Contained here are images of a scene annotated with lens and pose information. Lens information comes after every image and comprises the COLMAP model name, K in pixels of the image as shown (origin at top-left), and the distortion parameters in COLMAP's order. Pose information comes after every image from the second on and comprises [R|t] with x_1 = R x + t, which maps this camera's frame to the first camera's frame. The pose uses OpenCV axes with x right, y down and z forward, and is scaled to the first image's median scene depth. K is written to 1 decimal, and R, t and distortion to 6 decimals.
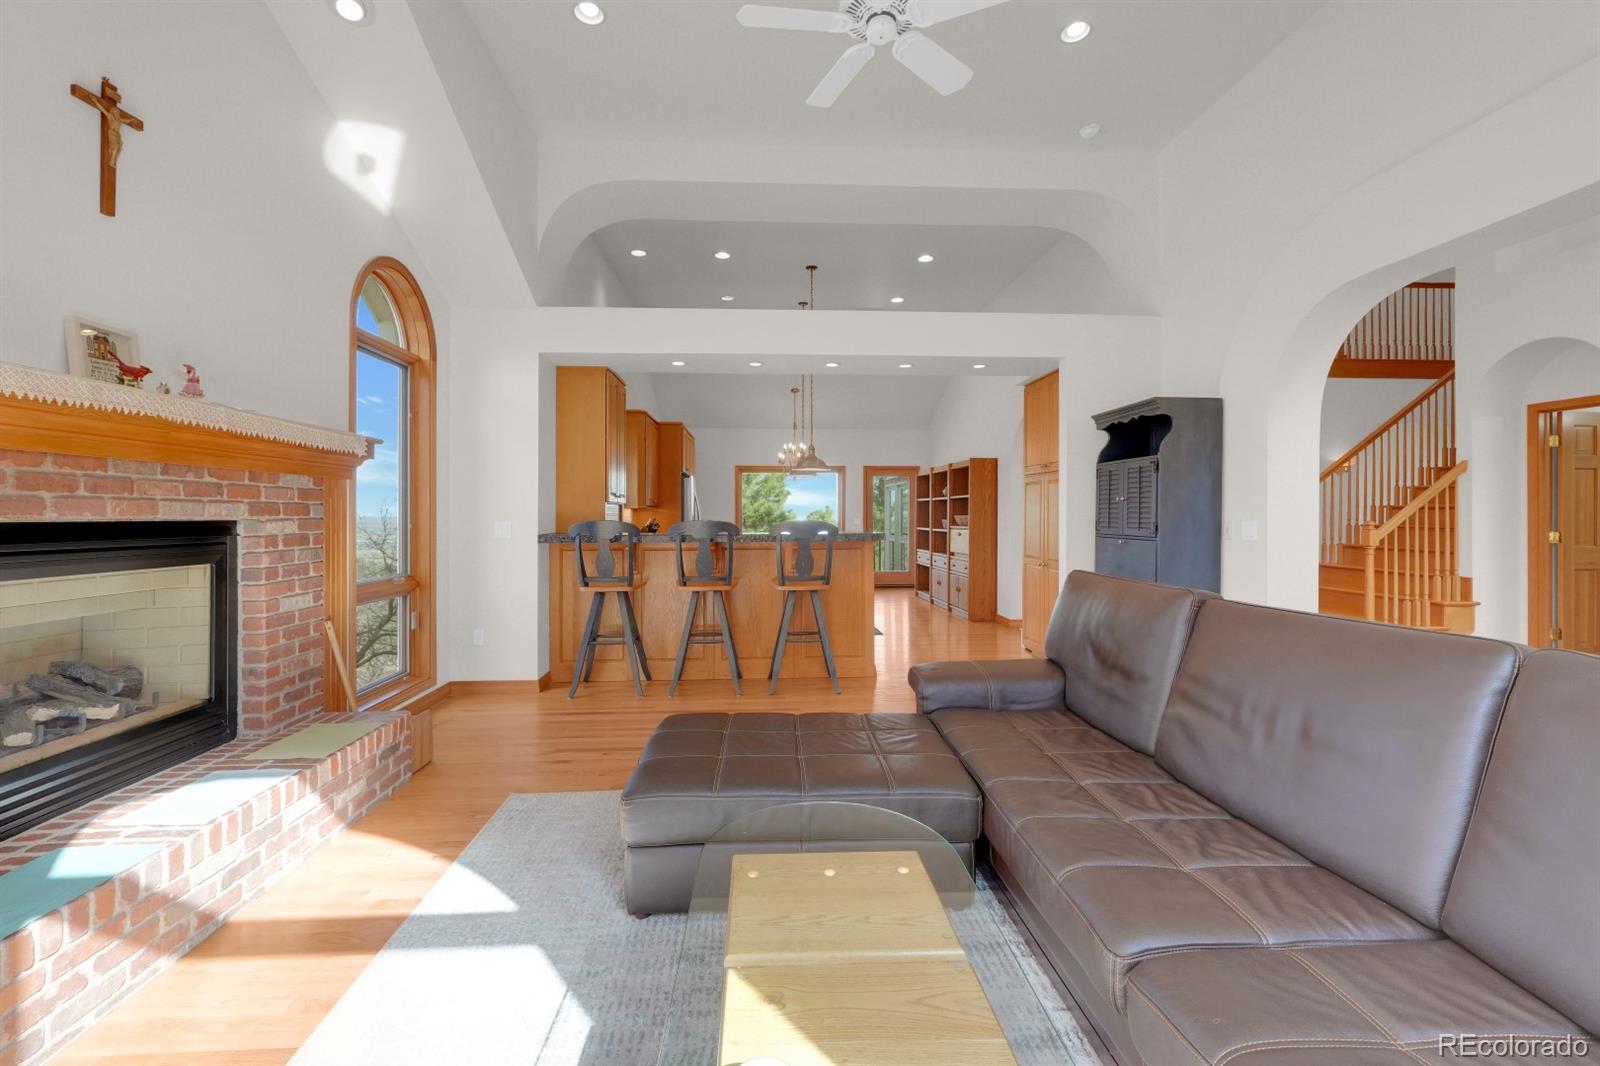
lens RADIAL K [[672.4, 0, 793.7], [0, 672.4, 509.0], [0, 0, 1]] dist [-0.000212, -0.000016]
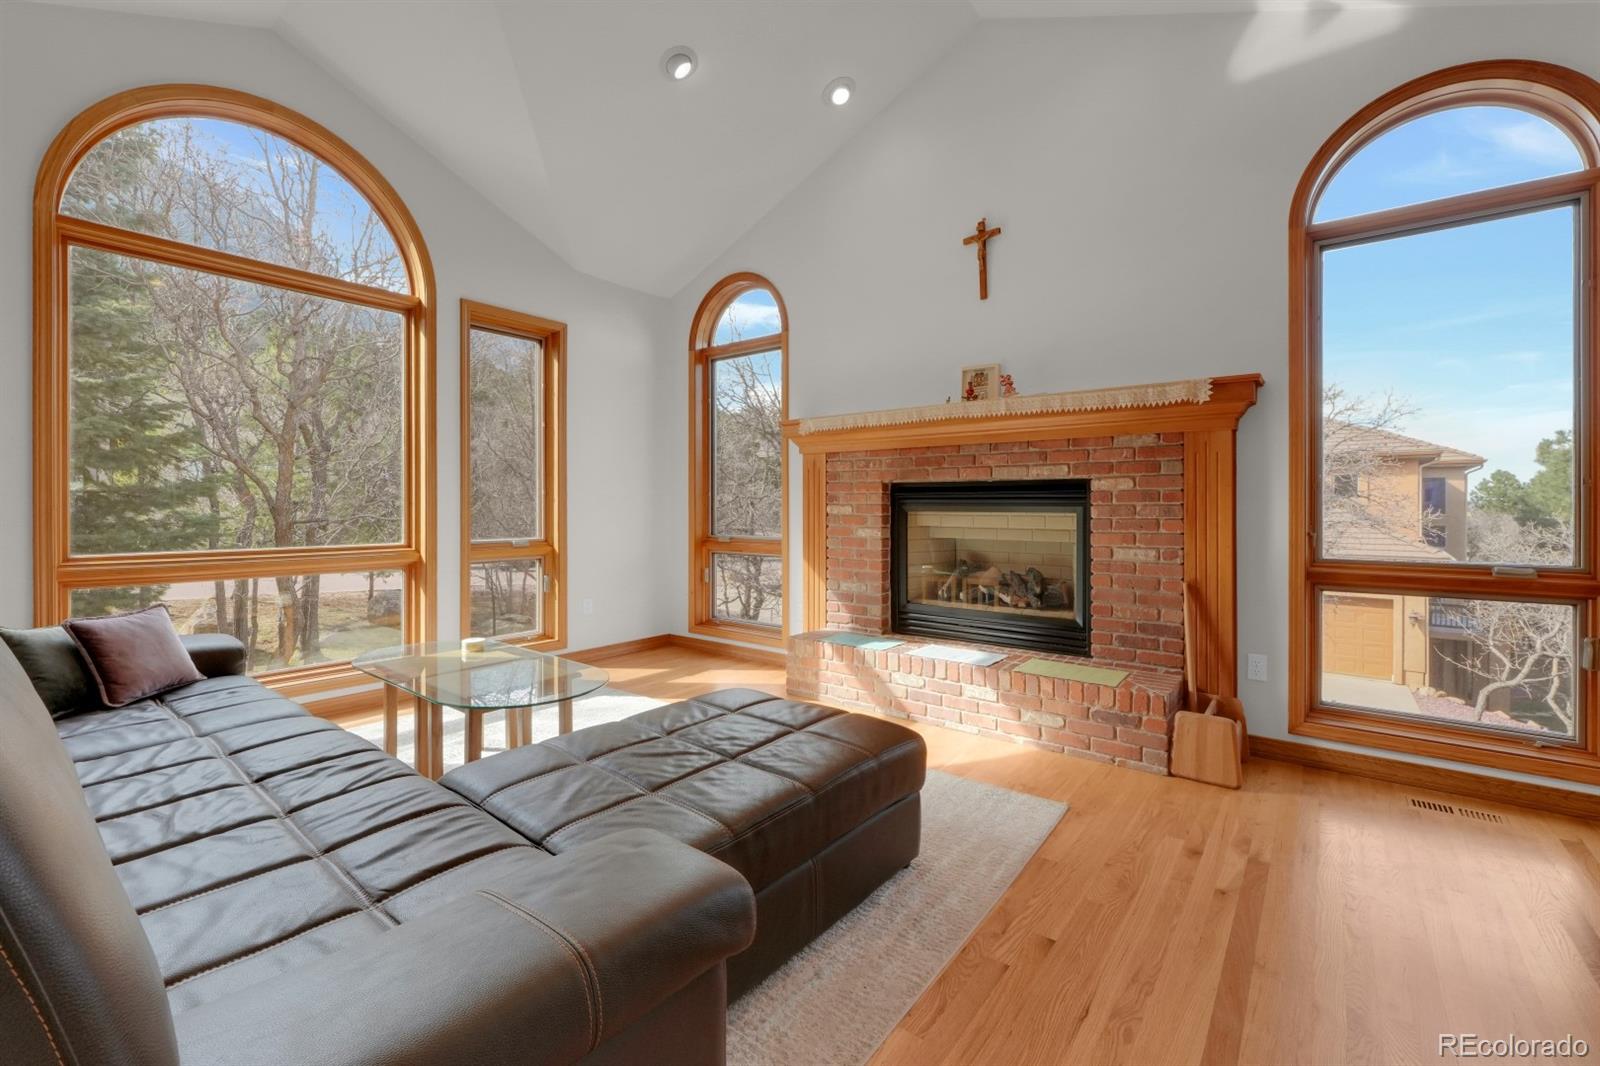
lens RADIAL K [[672.4, 0, 793.7], [0, 672.4, 509.0], [0, 0, 1]] dist [-0.000212, -0.000016]
pose [[-0.659638, -0.001053, -0.751583, 0.551780], [0.003325, 0.999985, -0.004319, 0.091613], [0.751576, -0.005348, -0.659624, 1.722766]]
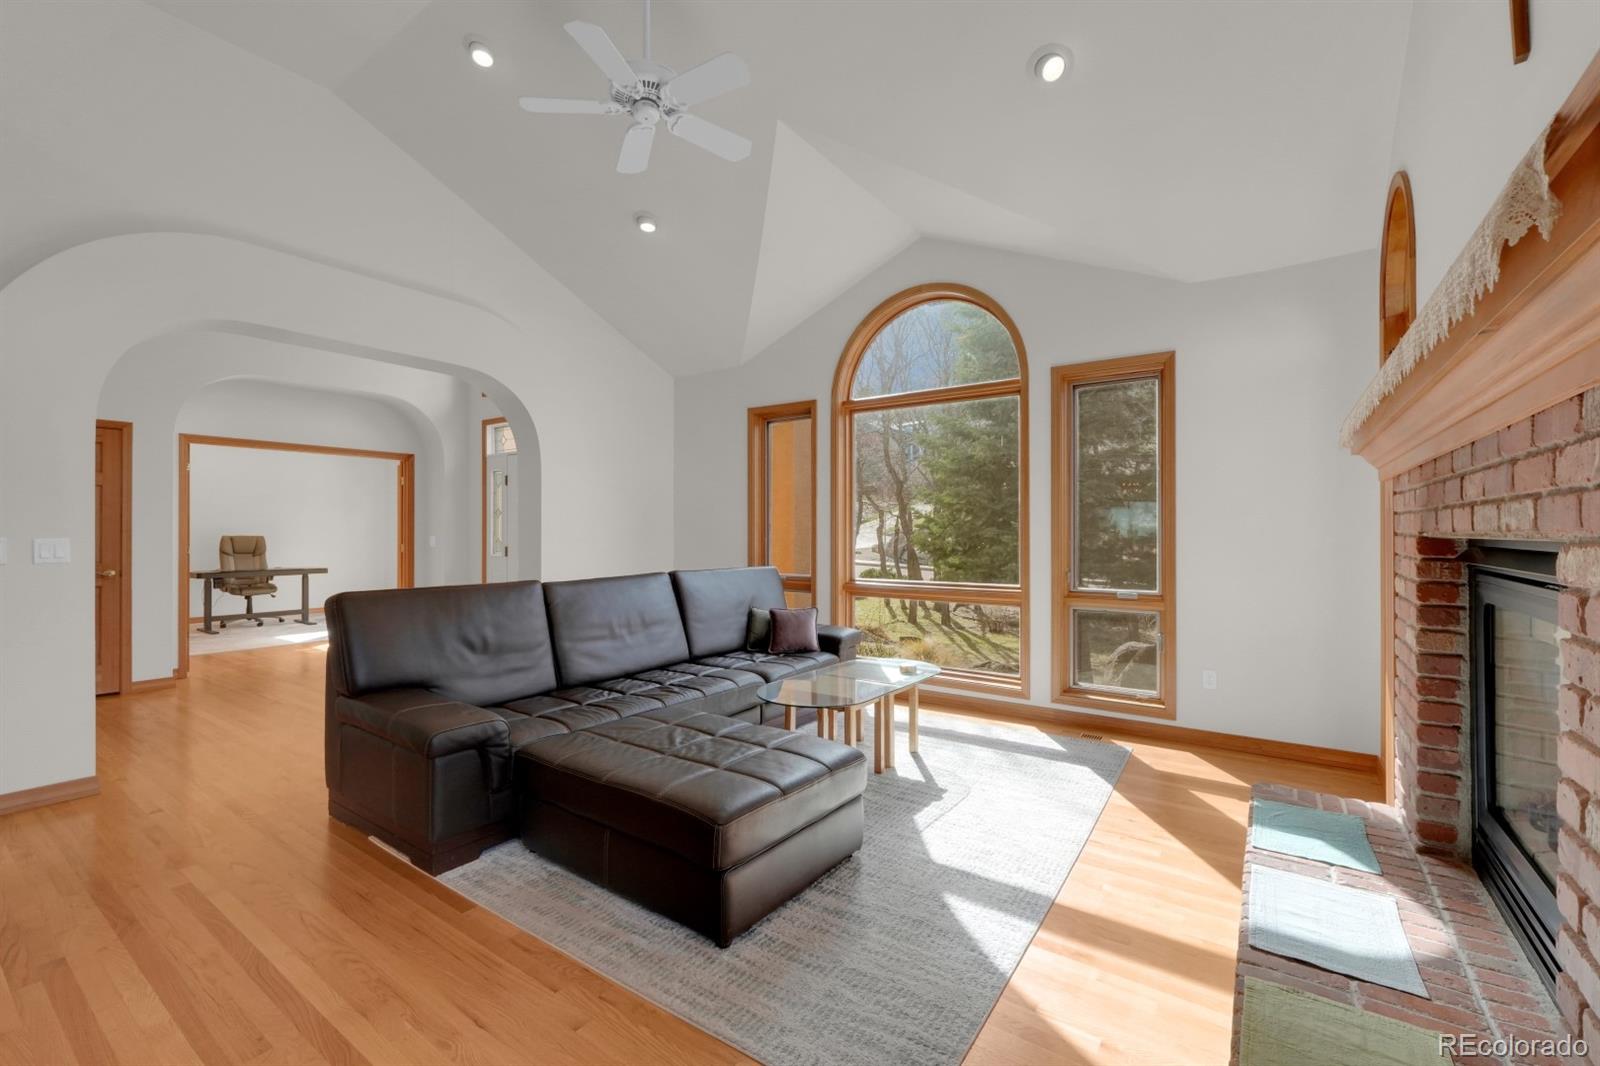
lens RADIAL K [[672.3, 0, 800.0], [0, 672.3, 533.0], [0, 0, 1]] dist [-0.000036, -0.000019]
pose [[-0.790160, -0.003144, 0.612893, -0.857750], [-0.007583, 0.999960, -0.004647, 0.020292], [-0.612854, -0.008319, -0.790153, 1.887851]]
